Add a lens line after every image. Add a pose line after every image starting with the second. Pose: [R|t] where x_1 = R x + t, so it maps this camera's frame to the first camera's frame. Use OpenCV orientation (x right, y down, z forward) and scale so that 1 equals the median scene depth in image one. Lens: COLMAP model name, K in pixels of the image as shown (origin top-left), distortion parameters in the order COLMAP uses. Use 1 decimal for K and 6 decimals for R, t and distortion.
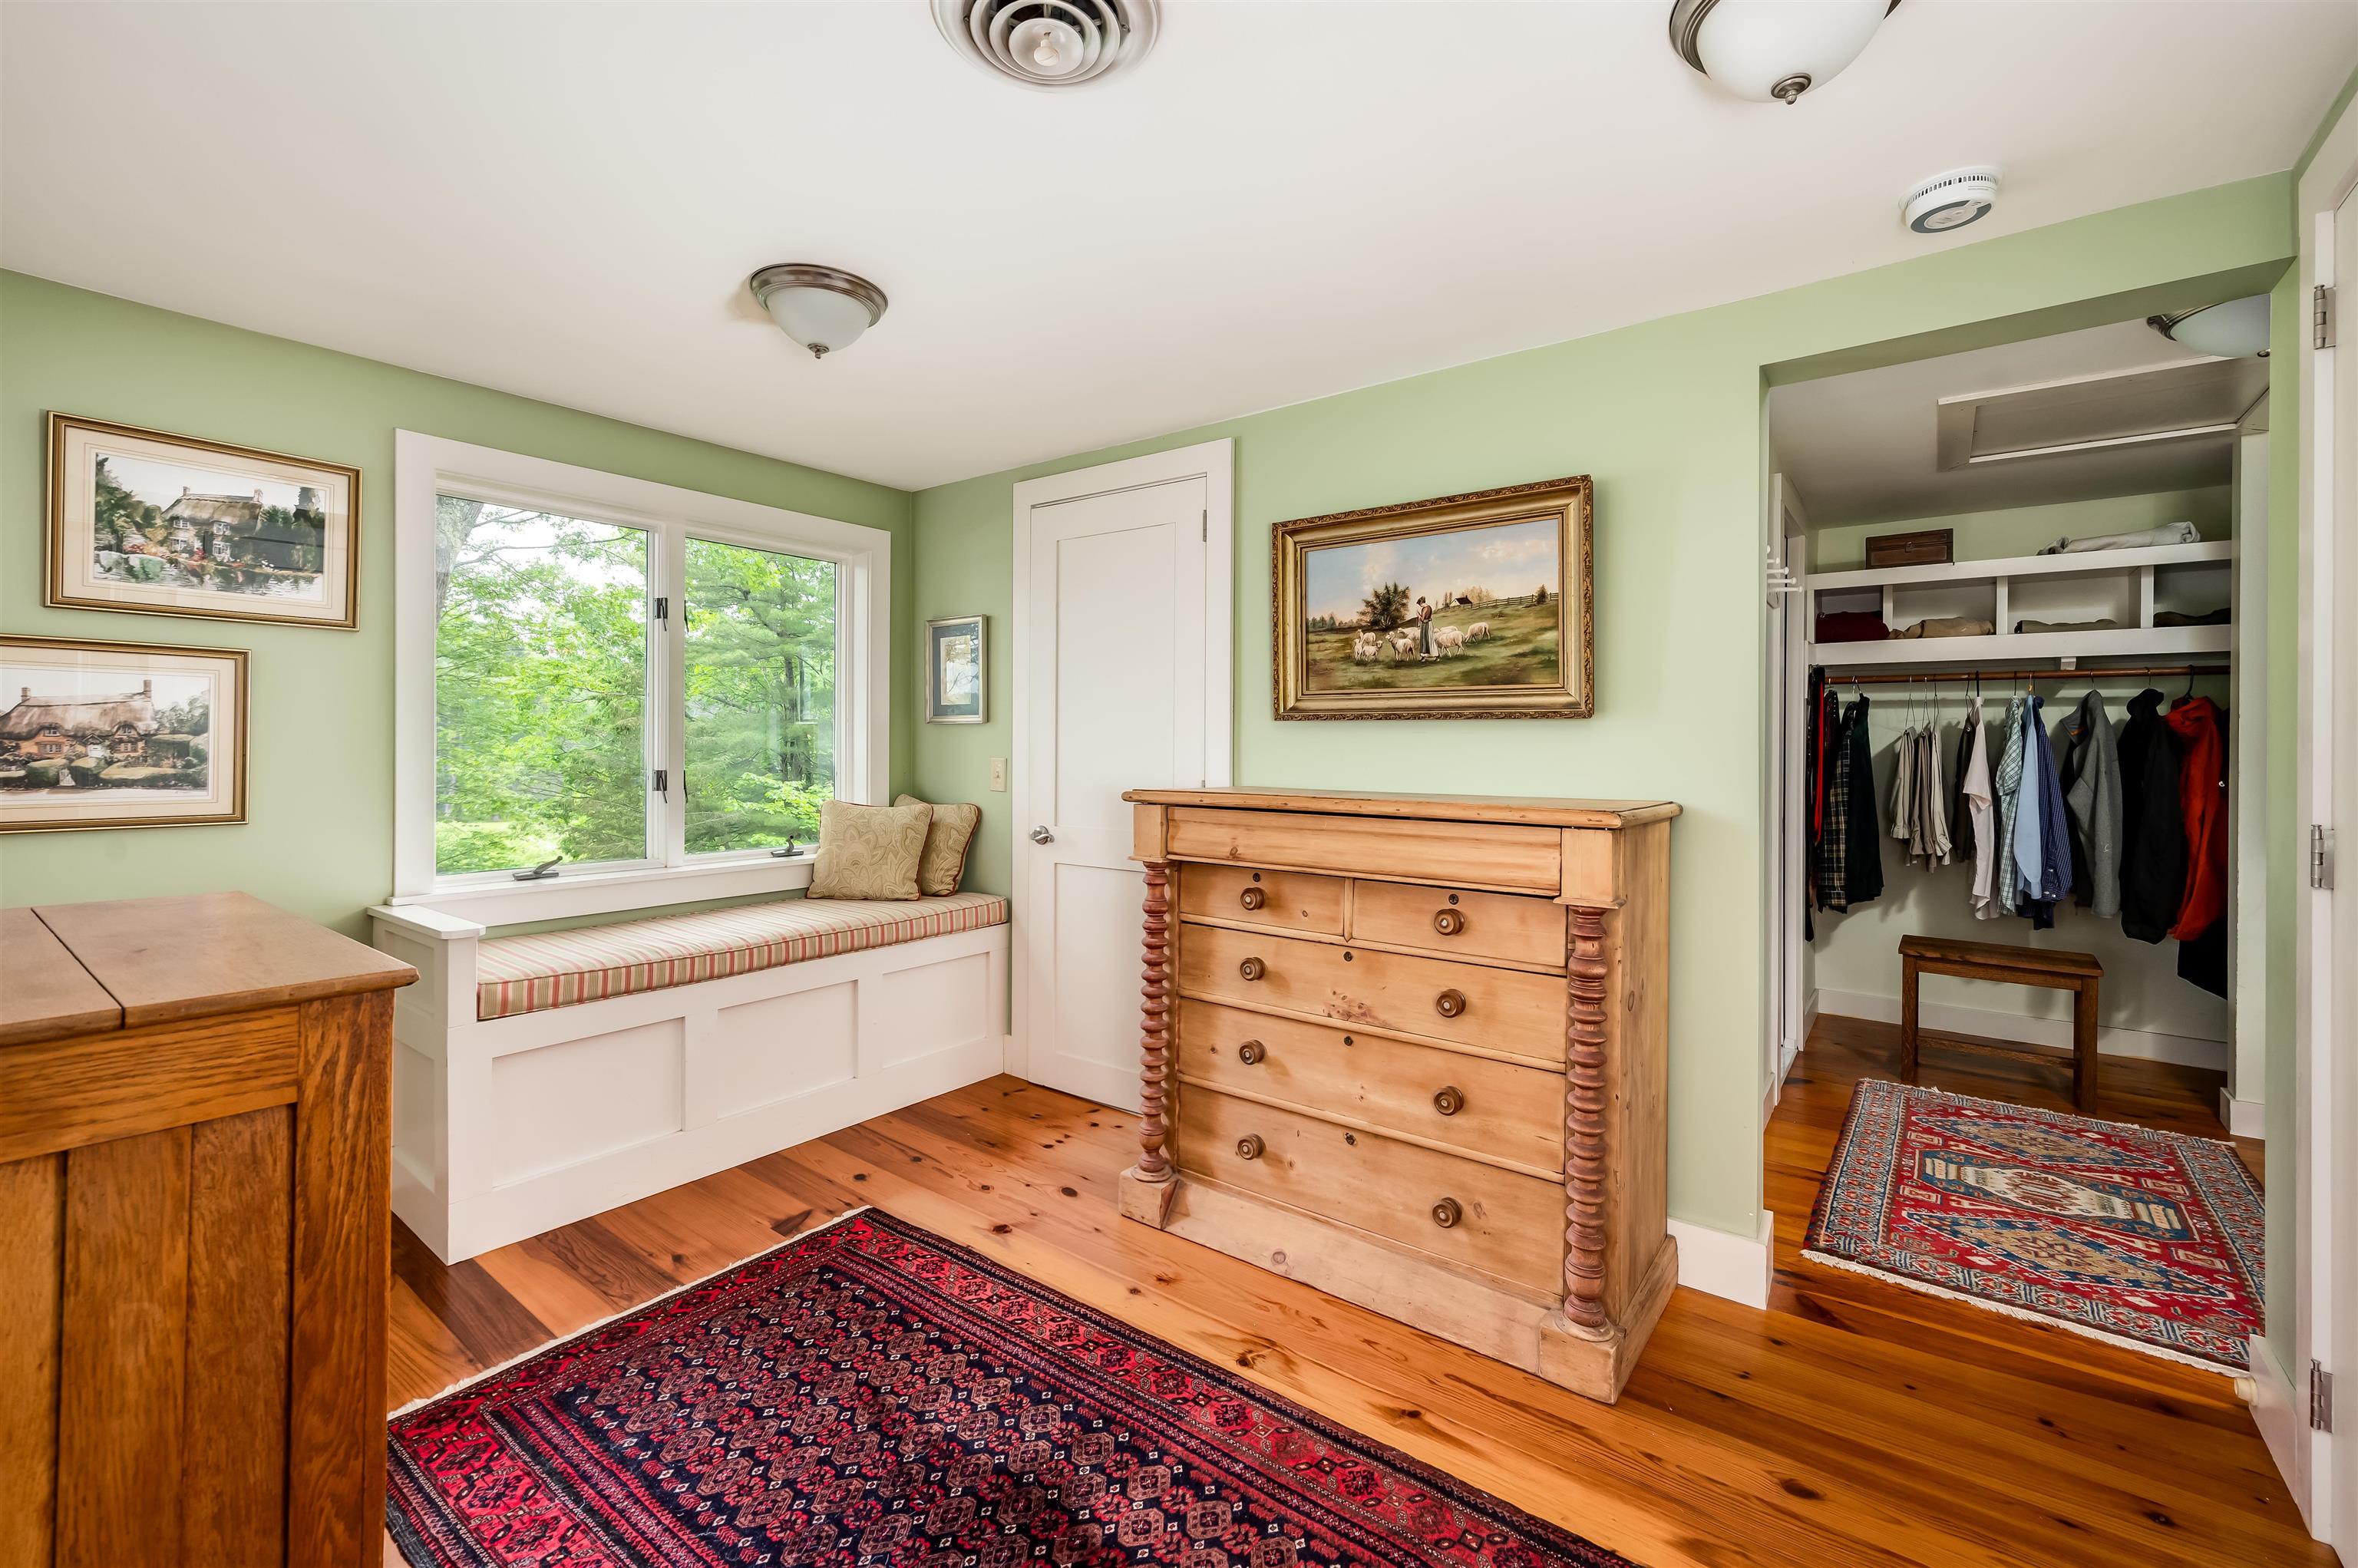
lens RADIAL K [[1014.9, 0, 1171.7], [0, 1014.9, 739.7], [0, 0, 1]] dist [0.000688, -0.000026]
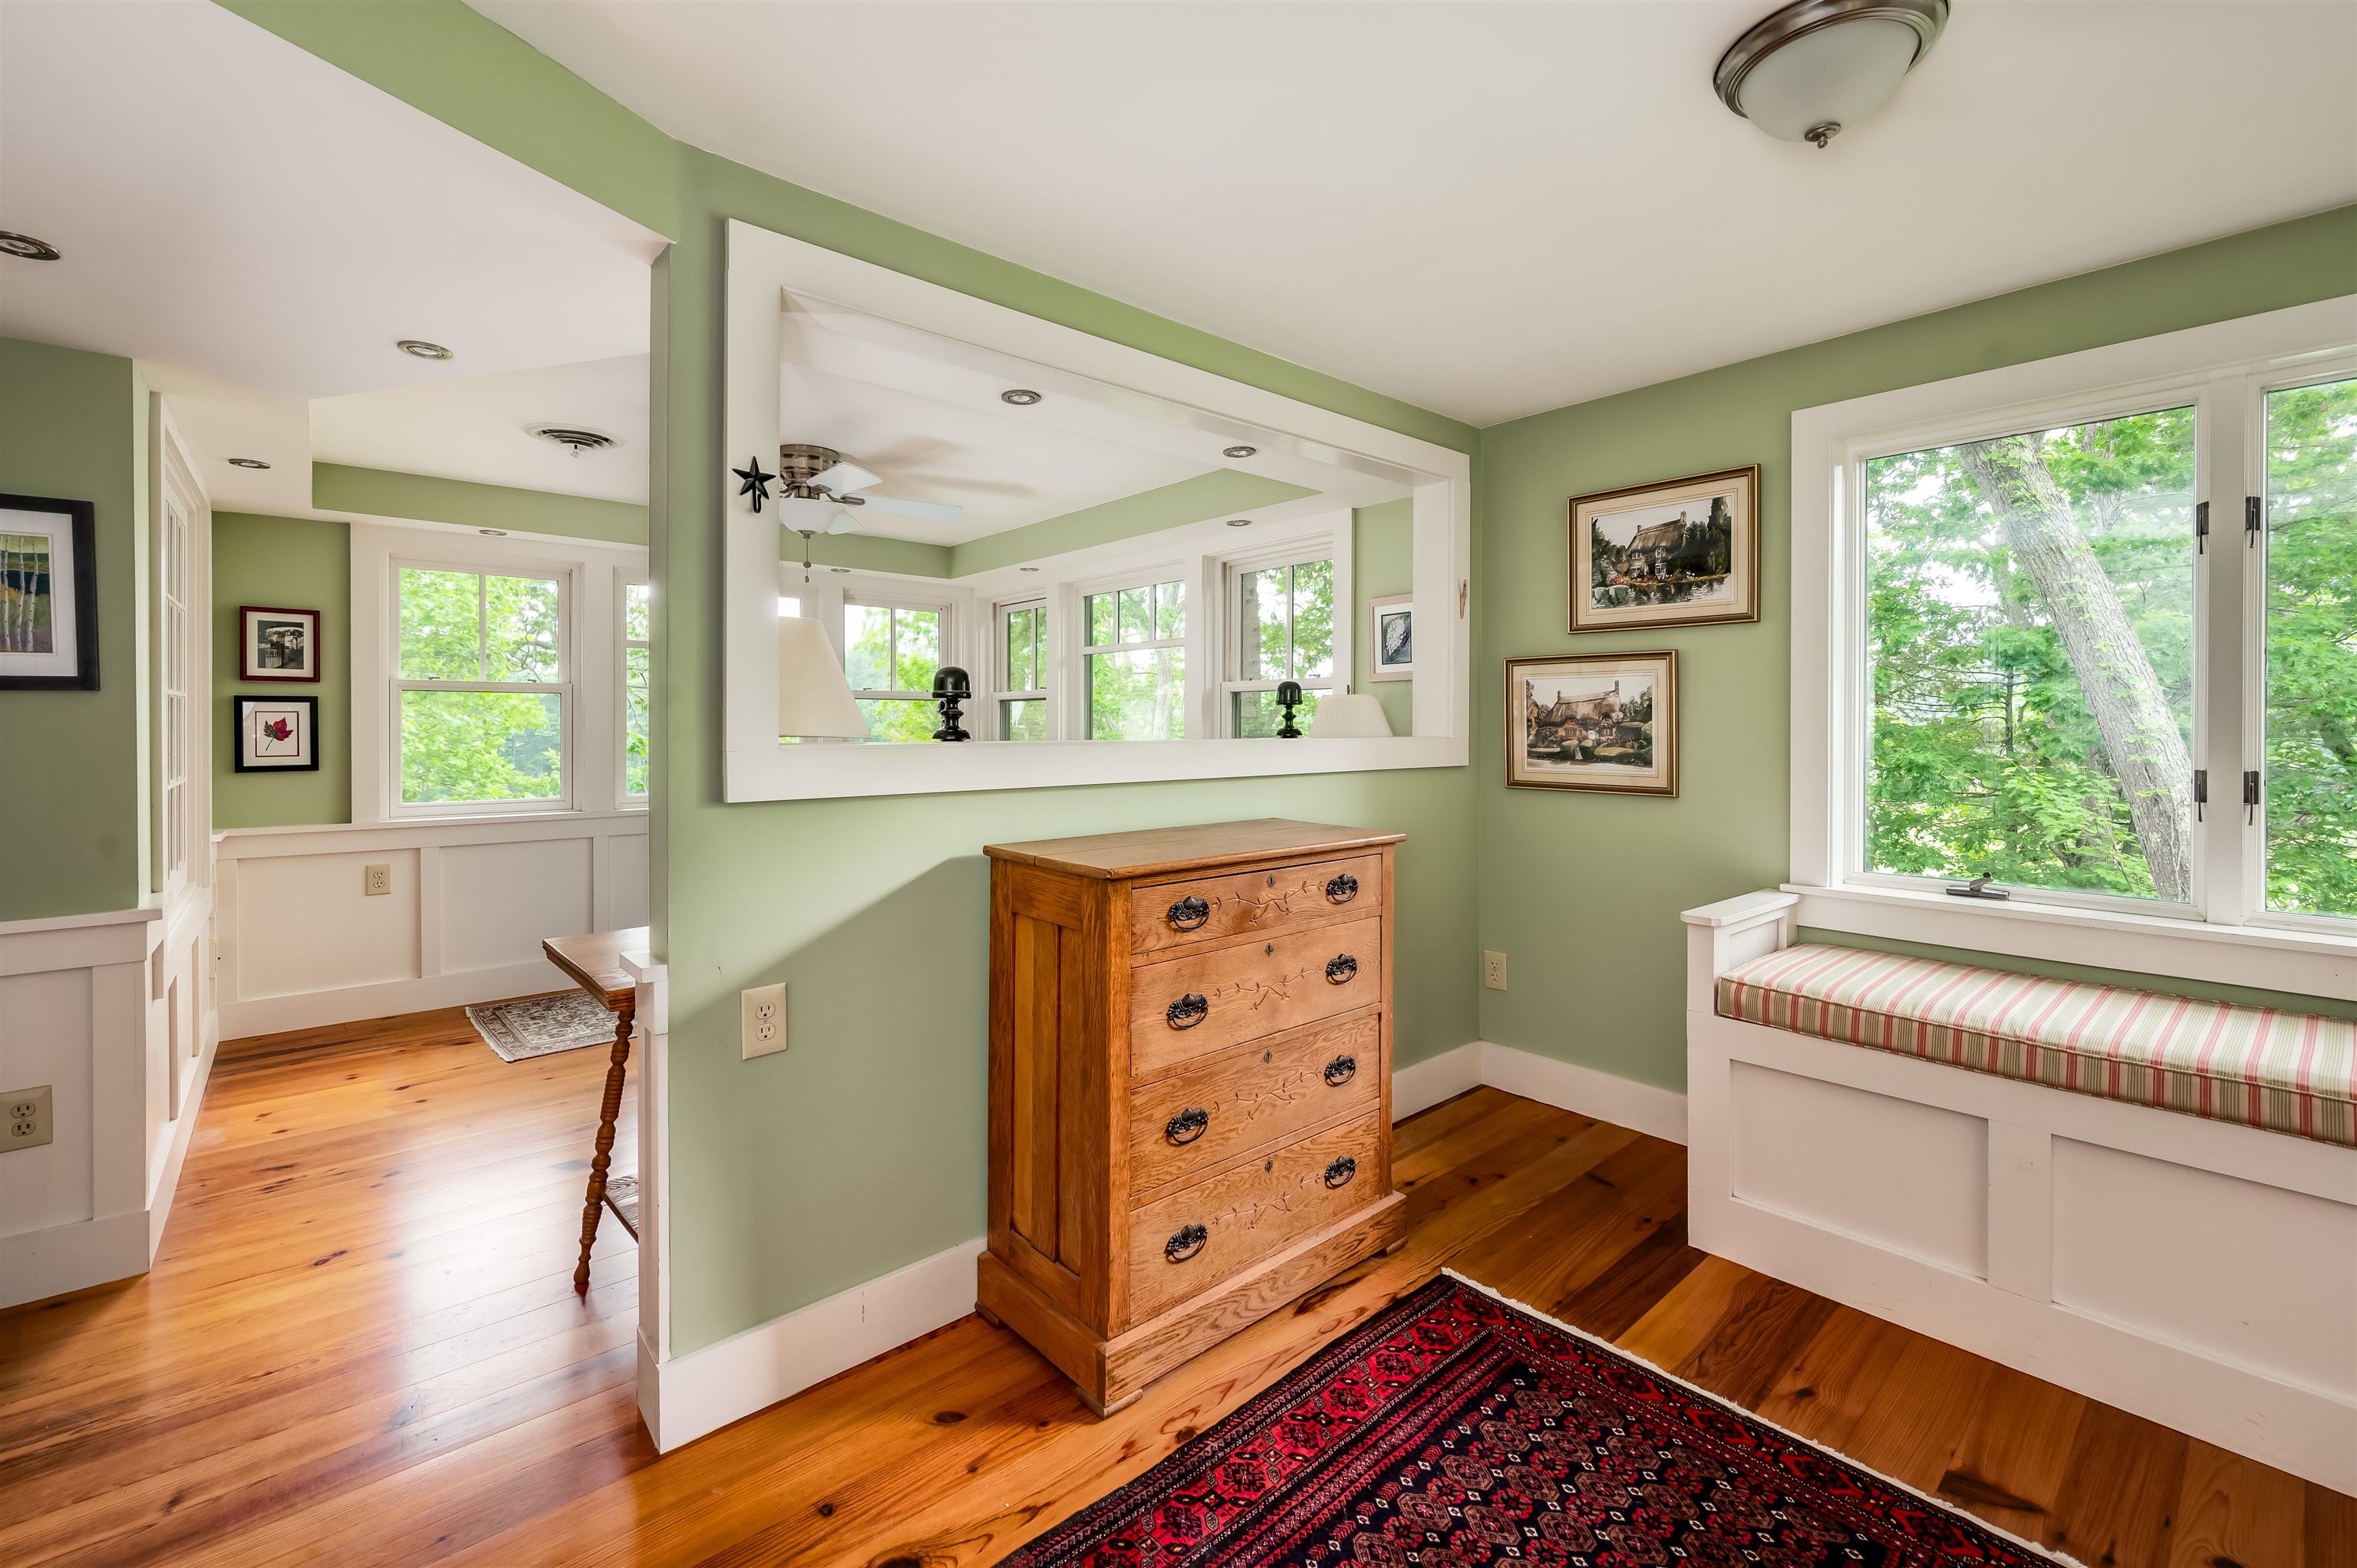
lens RADIAL K [[976.9, 0, 1138.3], [0, 976.9, 731.4], [0, 0, 1]] dist [0.002405, -0.000007]
pose [[-0.204355, -0.001761, -0.978895, 0.341681], [-0.002564, 0.999996, -0.001264, 0.009602], [0.978893, 0.002252, -0.204359, 0.645228]]
